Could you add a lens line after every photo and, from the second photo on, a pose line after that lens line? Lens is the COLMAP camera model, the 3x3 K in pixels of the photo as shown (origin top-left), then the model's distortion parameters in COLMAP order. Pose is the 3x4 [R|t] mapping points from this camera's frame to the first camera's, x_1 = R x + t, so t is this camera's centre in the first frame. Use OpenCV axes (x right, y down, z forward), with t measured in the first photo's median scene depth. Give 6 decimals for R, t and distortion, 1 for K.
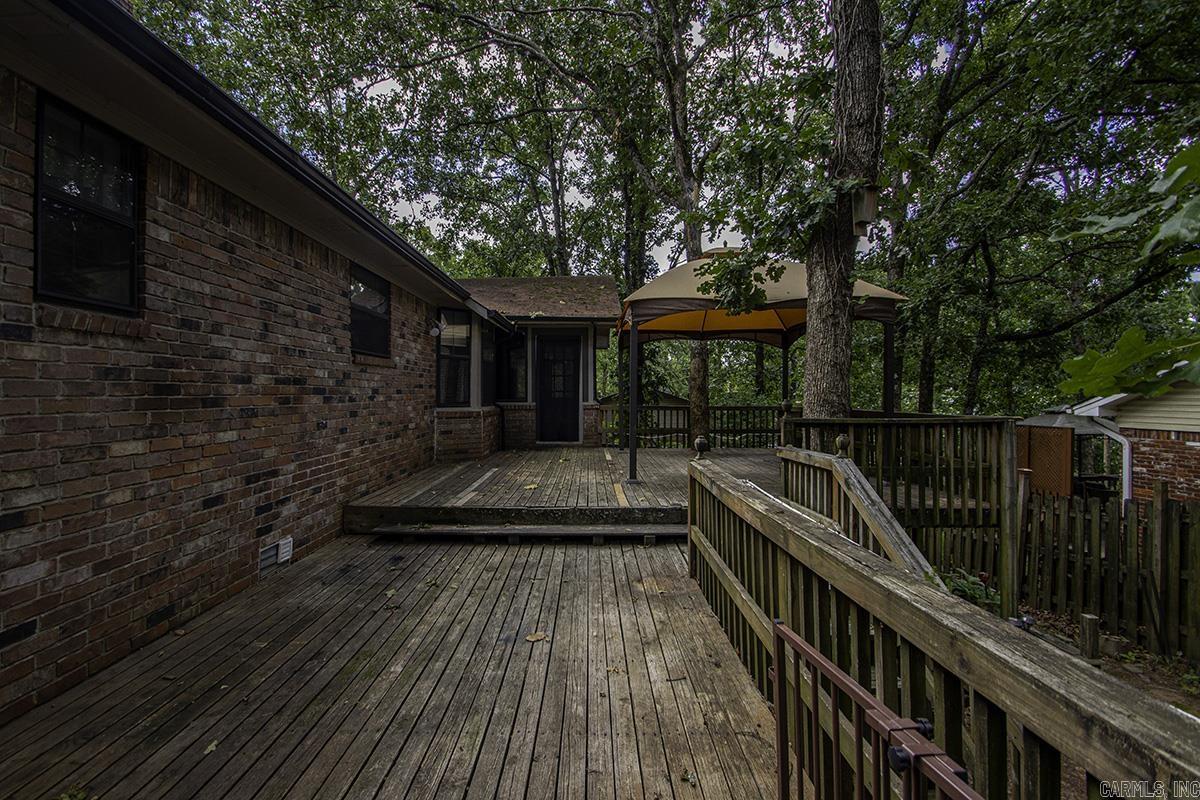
lens RADIAL K [[571.3, 0, 584.7], [0, 571.3, 400.1], [0, 0, 1]] dist [0.020571, -0.016778]
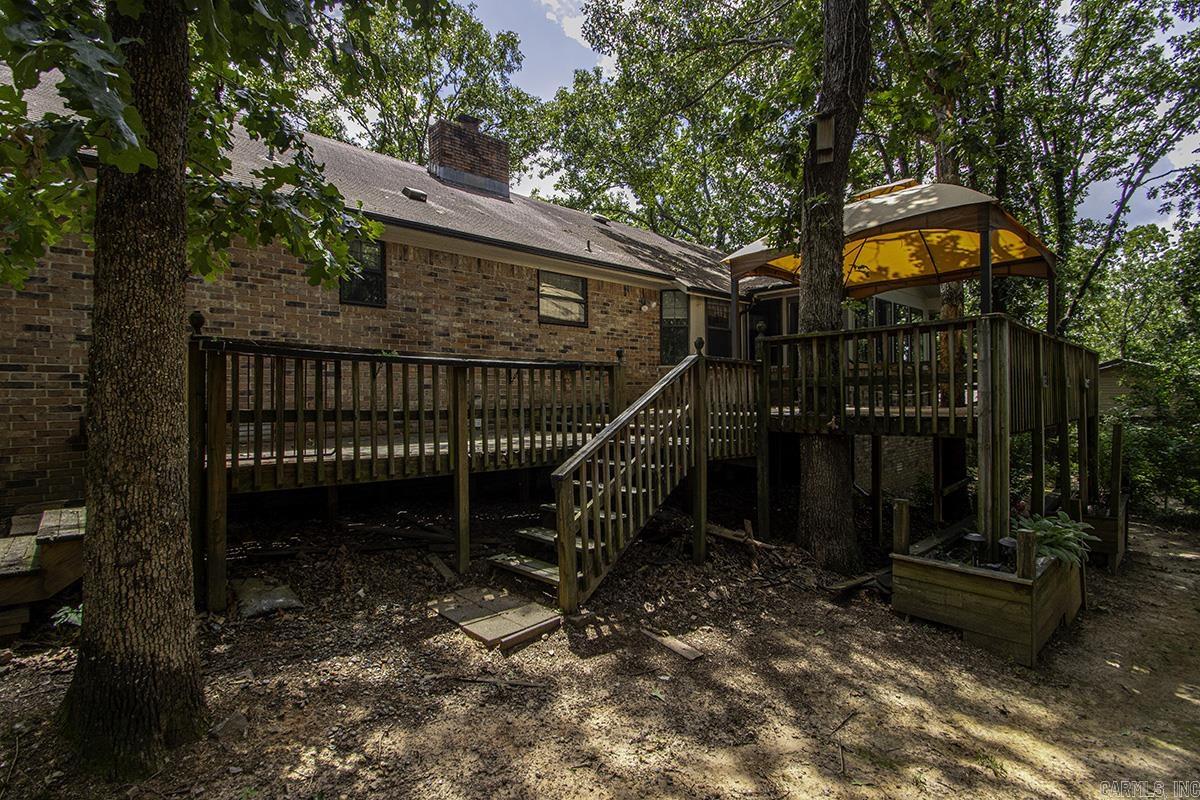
lens RADIAL K [[571.3, 0, 584.7], [0, 571.3, 400.1], [0, 0, 1]] dist [0.020571, -0.016778]
pose [[0.686589, -0.008845, -0.726992, 1.347150], [0.007247, 0.999960, -0.005322, 0.229236], [0.727009, -0.001615, 0.686626, -0.094805]]
